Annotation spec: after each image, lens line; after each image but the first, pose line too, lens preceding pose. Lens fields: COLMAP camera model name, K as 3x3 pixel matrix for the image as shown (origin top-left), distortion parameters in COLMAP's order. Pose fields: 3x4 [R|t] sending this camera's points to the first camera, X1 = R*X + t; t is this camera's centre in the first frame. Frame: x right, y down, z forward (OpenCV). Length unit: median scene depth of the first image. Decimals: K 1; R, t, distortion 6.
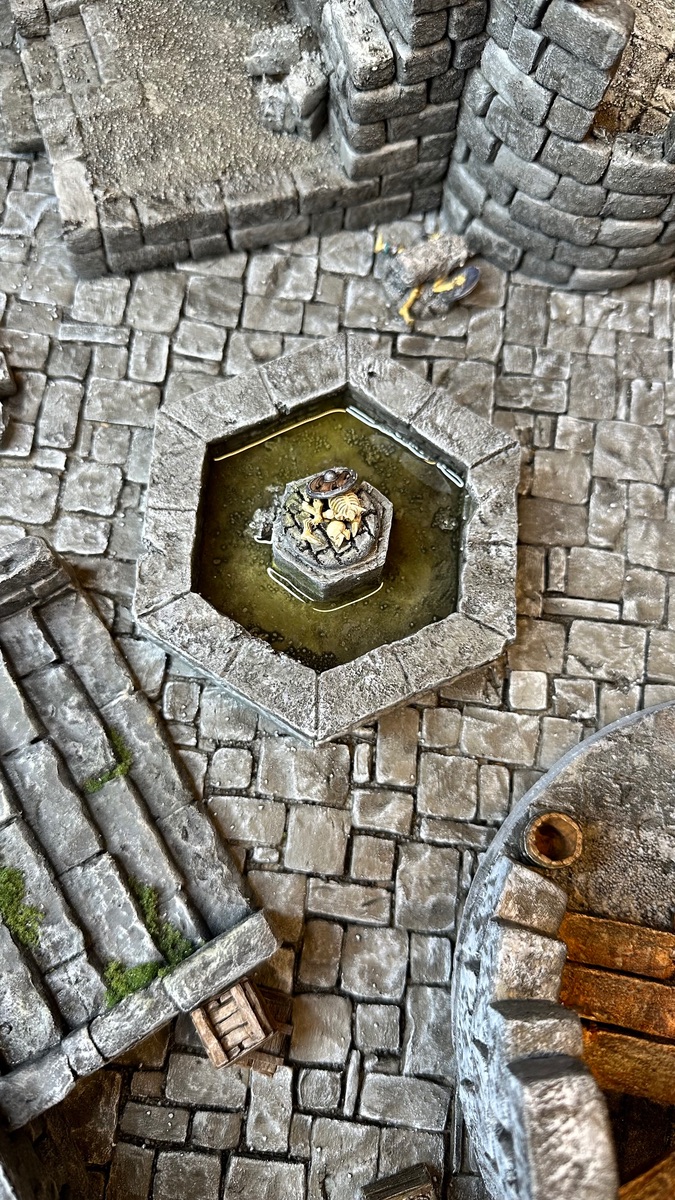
lens RADIAL K [[876.2, 0, 337.5], [0, 876.2, 600.0], [0, 0, 1]] dist [-0.002323, -0.001172]
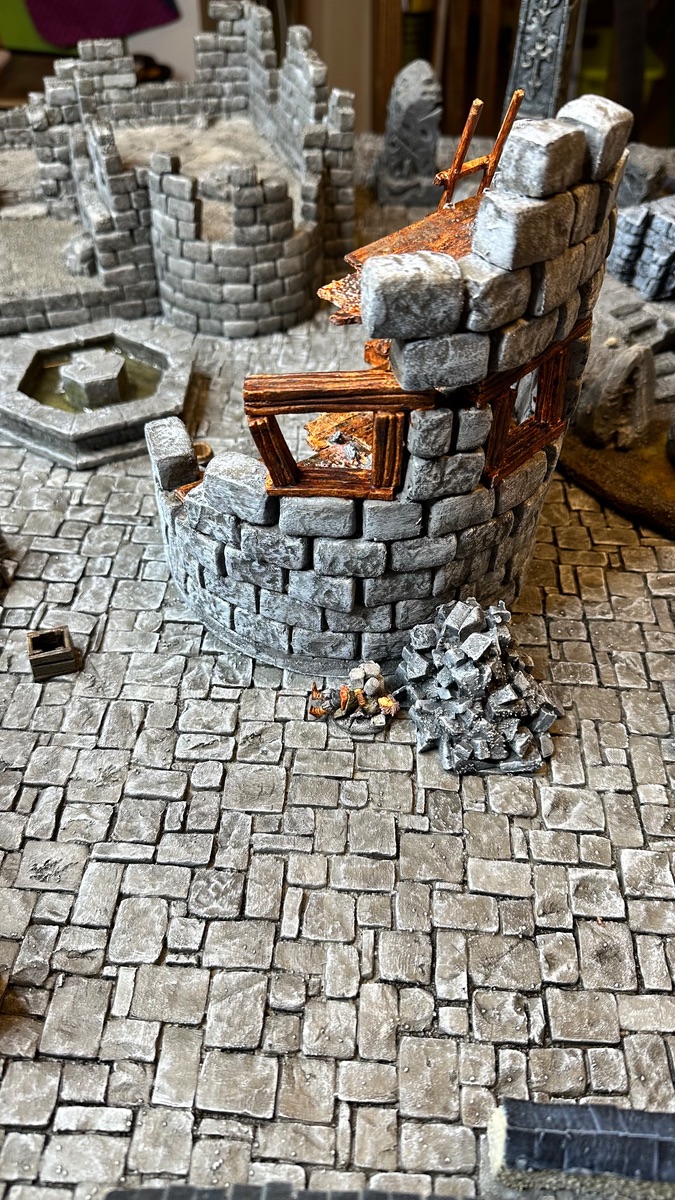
lens RADIAL K [[876.2, 0, 337.5], [0, 876.2, 600.0], [0, 0, 1]] dist [-0.002323, -0.001172]
pose [[0.998559, -0.046457, 0.026873, 0.467800], [0.053666, 0.858941, -0.509254, 1.218561], [0.000576, 0.509963, 0.860196, -0.382531]]
